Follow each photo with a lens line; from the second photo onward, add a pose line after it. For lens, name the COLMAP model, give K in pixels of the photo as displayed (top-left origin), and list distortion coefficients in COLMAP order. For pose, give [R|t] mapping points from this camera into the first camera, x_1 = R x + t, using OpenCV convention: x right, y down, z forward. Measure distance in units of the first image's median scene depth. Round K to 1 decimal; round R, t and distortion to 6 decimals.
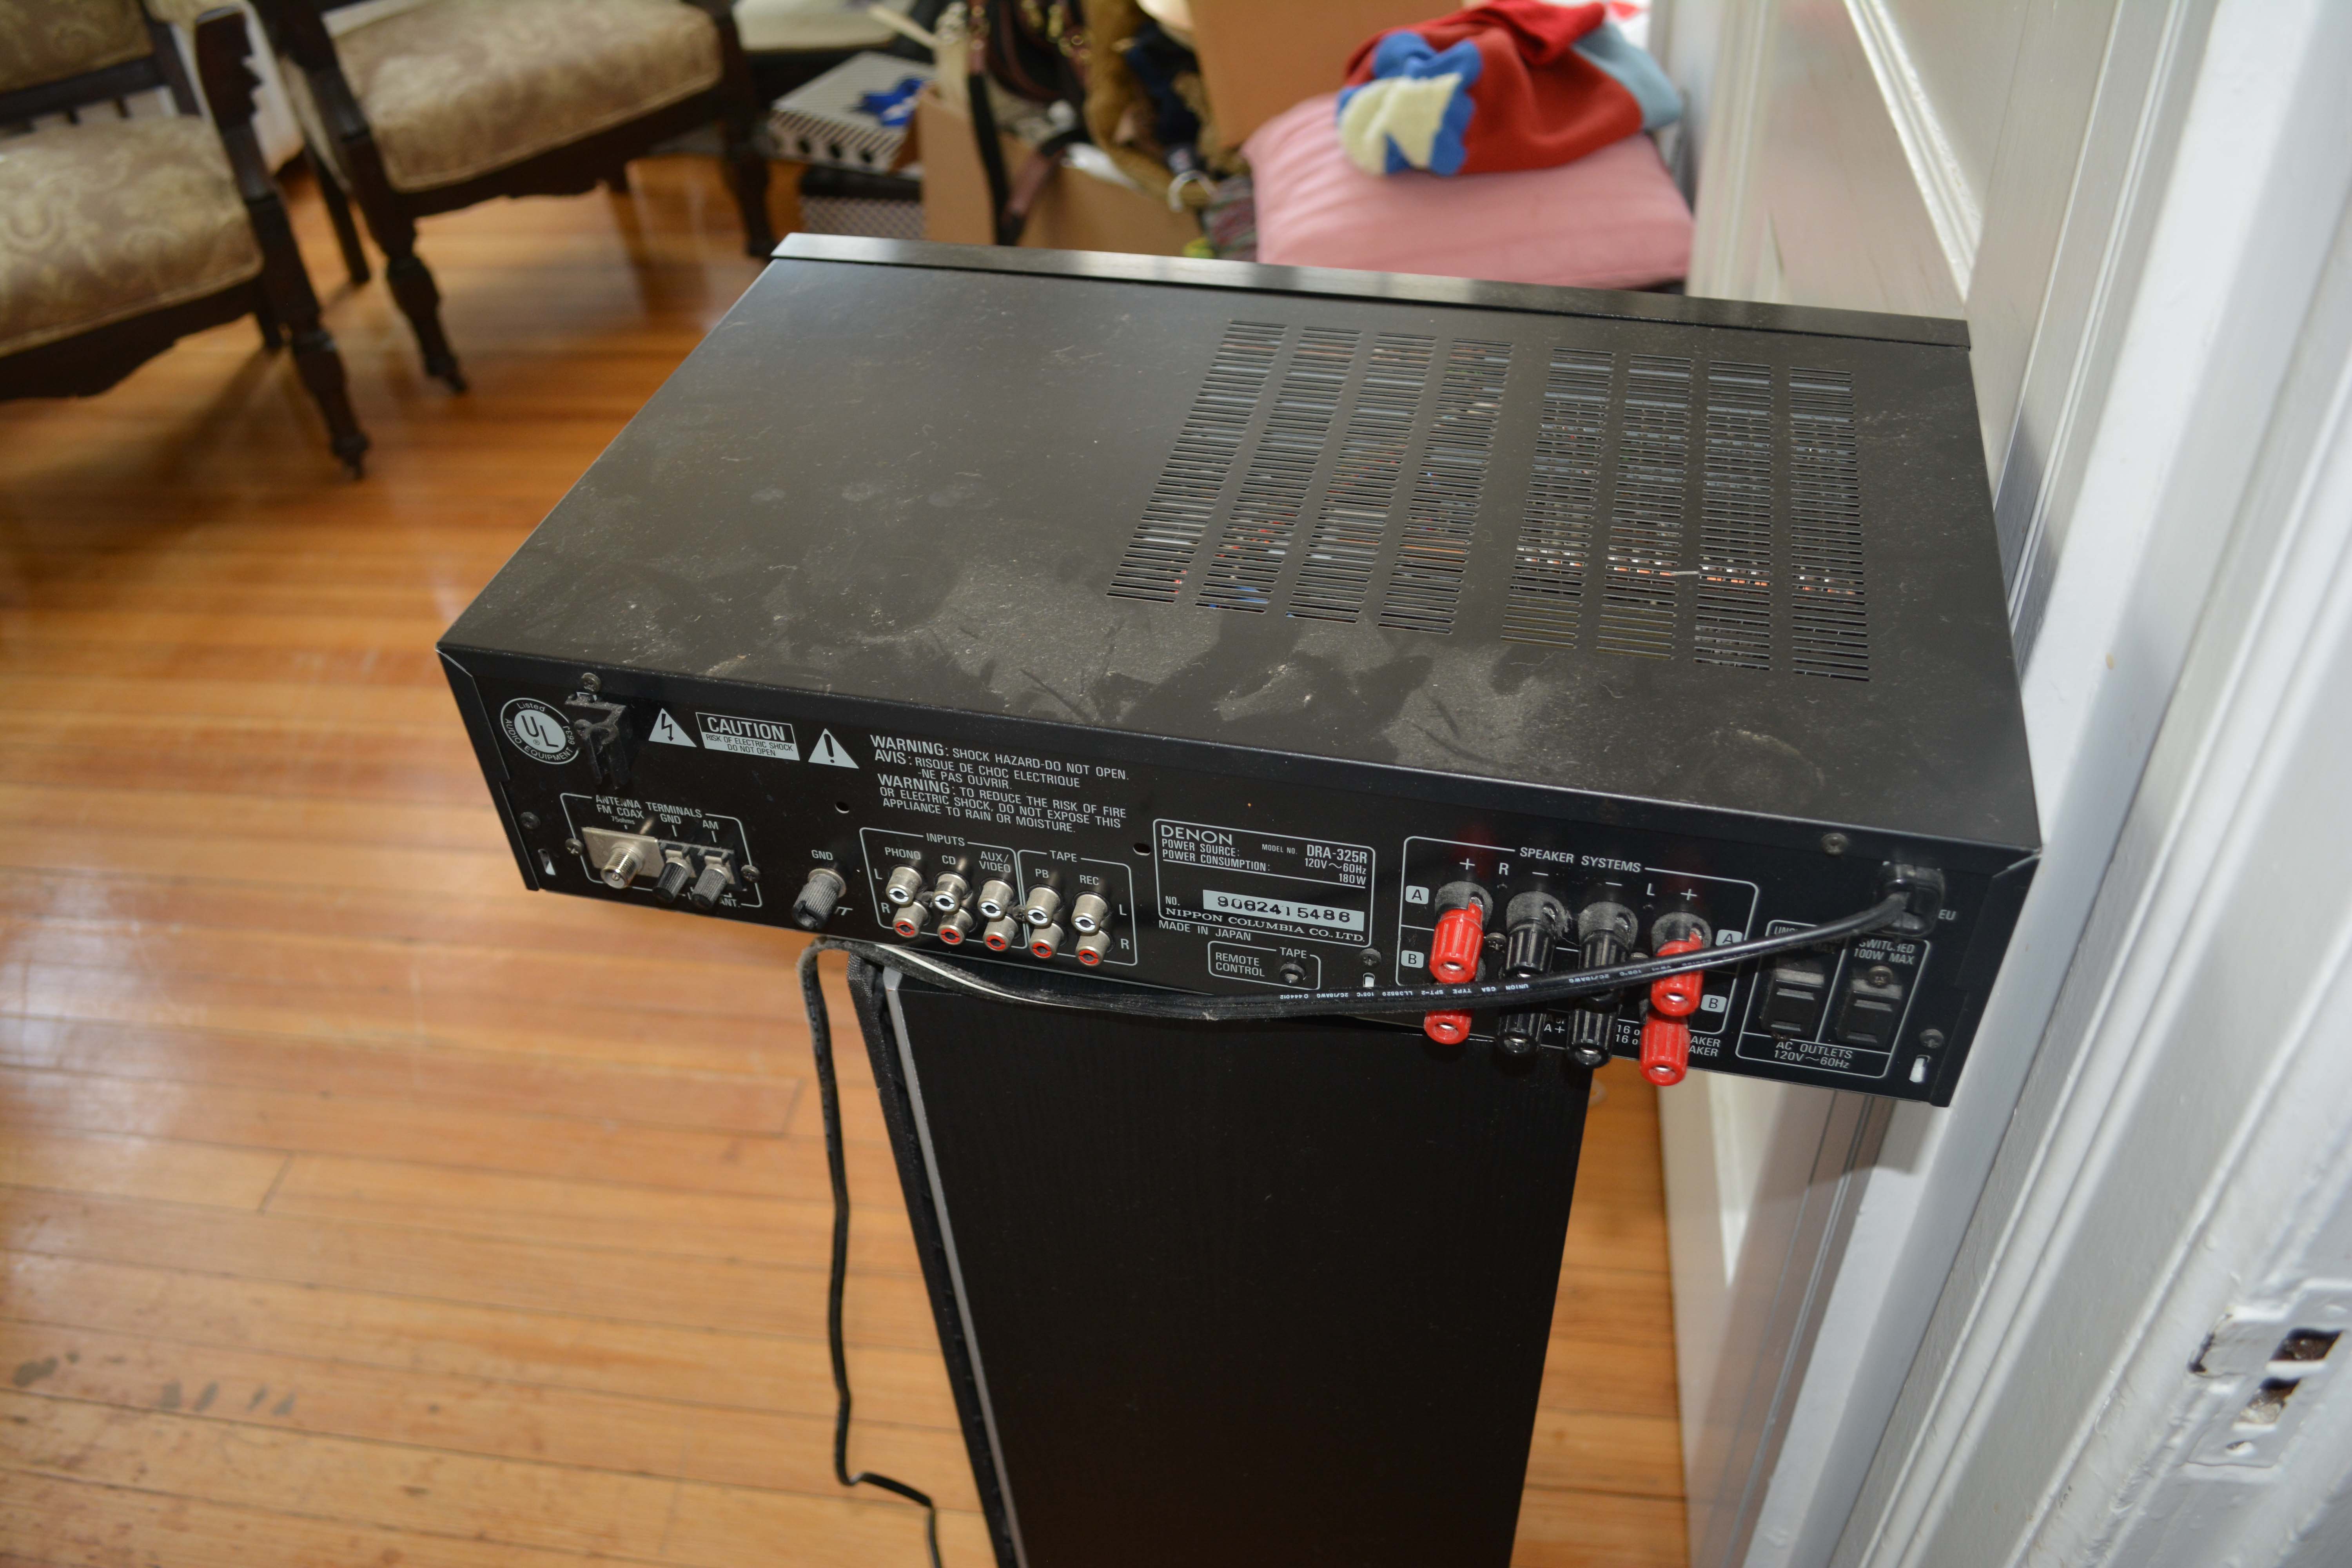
lens RADIAL K [[1795.4, 0, 1201.7], [0, 1795.4, 813.8], [0, 0, 1]] dist [-0.057739, -0.003233]
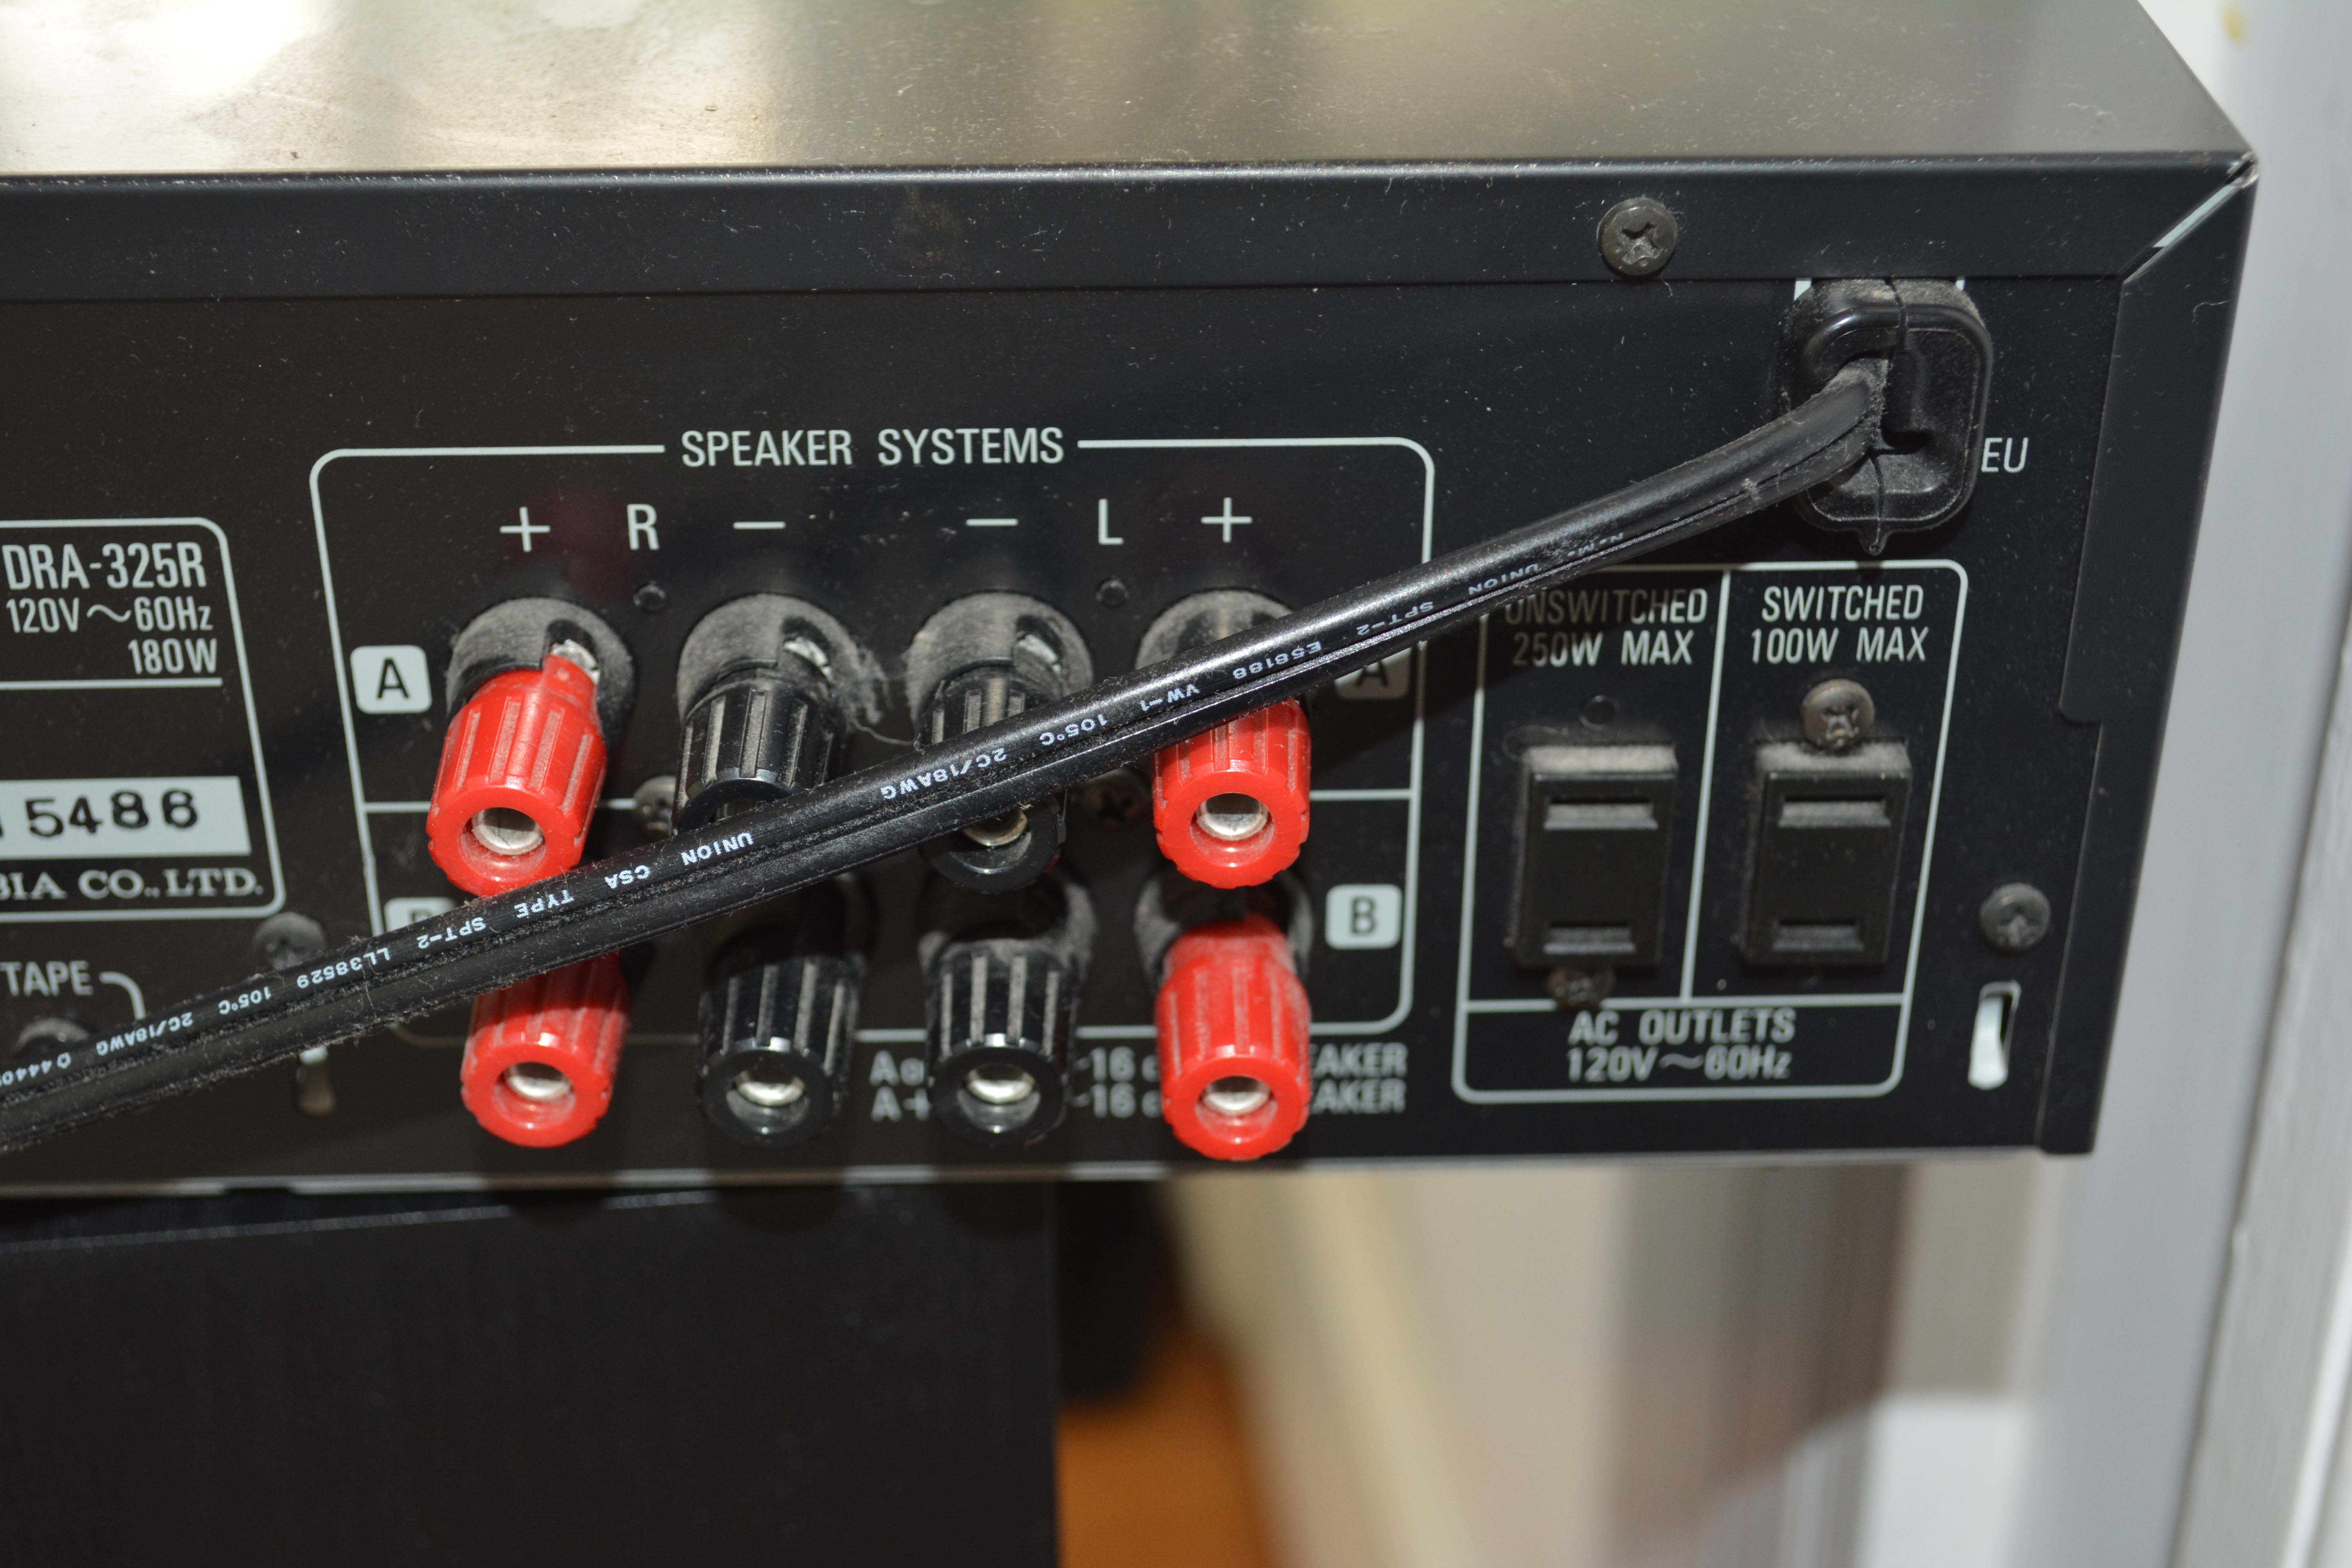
lens RADIAL K [[3586.5, 0, 1105.8], [0, 3586.5, 784.3], [0, 0, 1]] dist [-0.005299, -0.062120]
pose [[0.968514, -0.111379, 0.222655, 0.101536], [0.147517, 0.977176, -0.152860, 0.179250], [-0.200548, 0.180893, 0.962839, 0.387086]]
